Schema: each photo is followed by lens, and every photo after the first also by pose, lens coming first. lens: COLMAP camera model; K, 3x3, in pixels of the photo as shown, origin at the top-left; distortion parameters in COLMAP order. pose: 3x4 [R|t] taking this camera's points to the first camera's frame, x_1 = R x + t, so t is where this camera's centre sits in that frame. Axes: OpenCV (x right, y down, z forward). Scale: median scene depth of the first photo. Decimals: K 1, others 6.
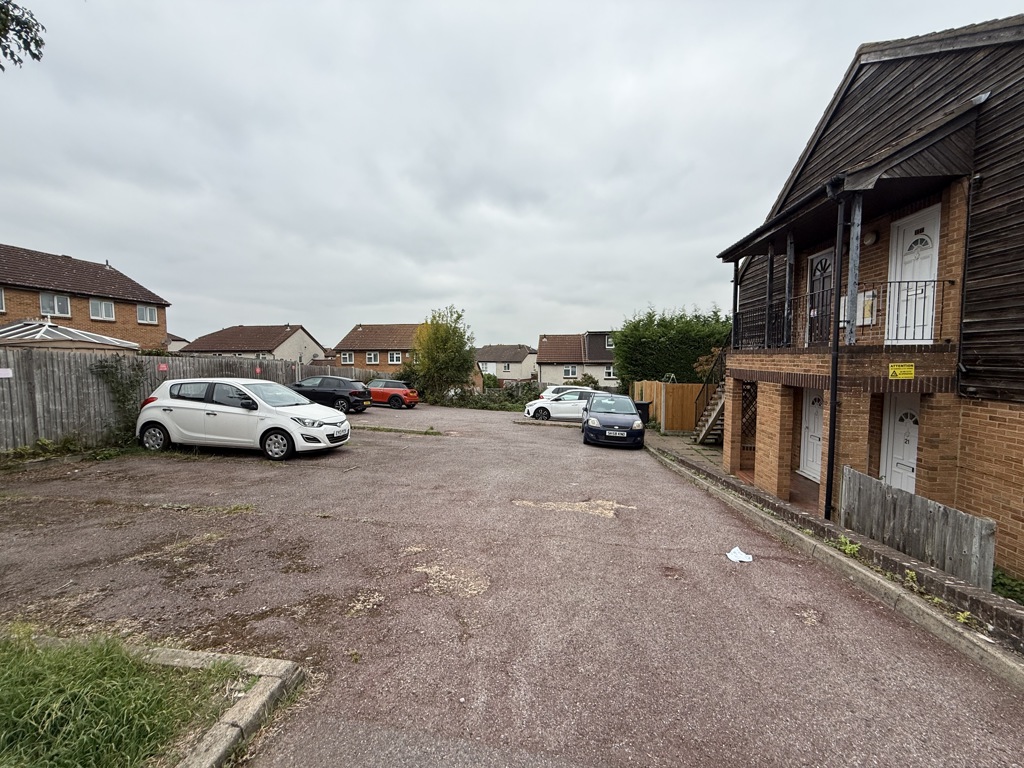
lens RADIAL K [[411.2, 0, 509.7], [0, 411.2, 384.4], [0, 0, 1]] dist [0.001342, -0.000987]
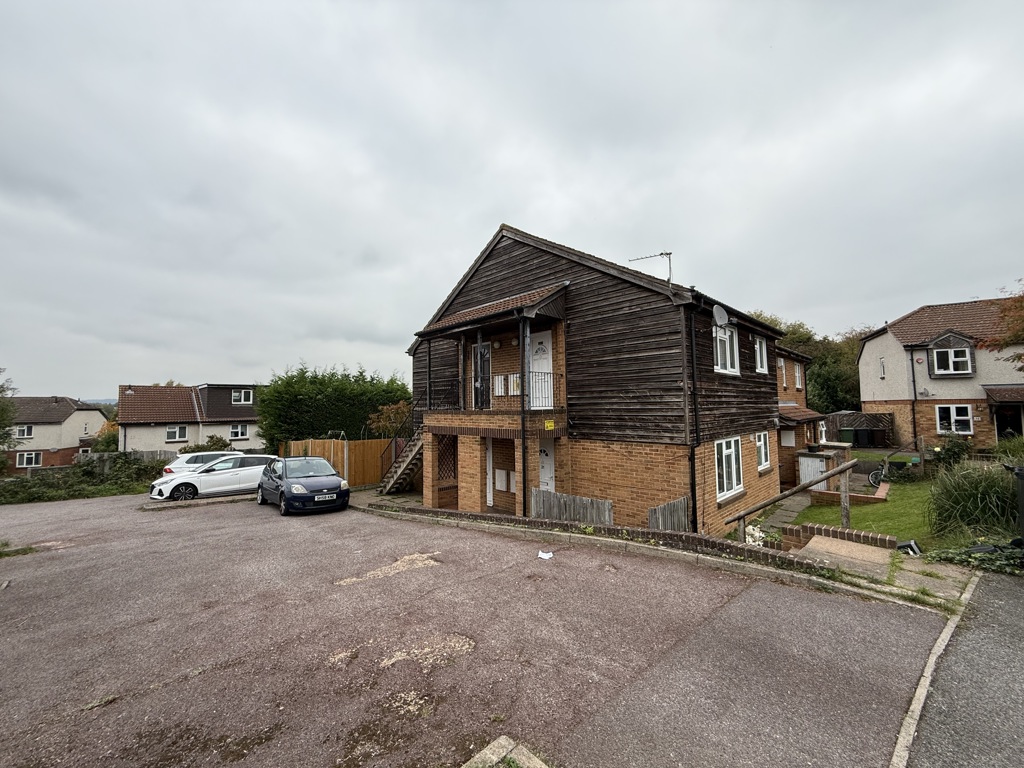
lens RADIAL K [[411.2, 0, 511.2], [0, 411.2, 381.9], [0, 0, 1]] dist [0.001342, -0.000987]
pose [[0.606898, 0.044969, 0.793507, -0.443421], [0.062325, 0.992631, -0.103921, -0.037921], [-0.792333, 0.112525, 0.599623, 0.077226]]
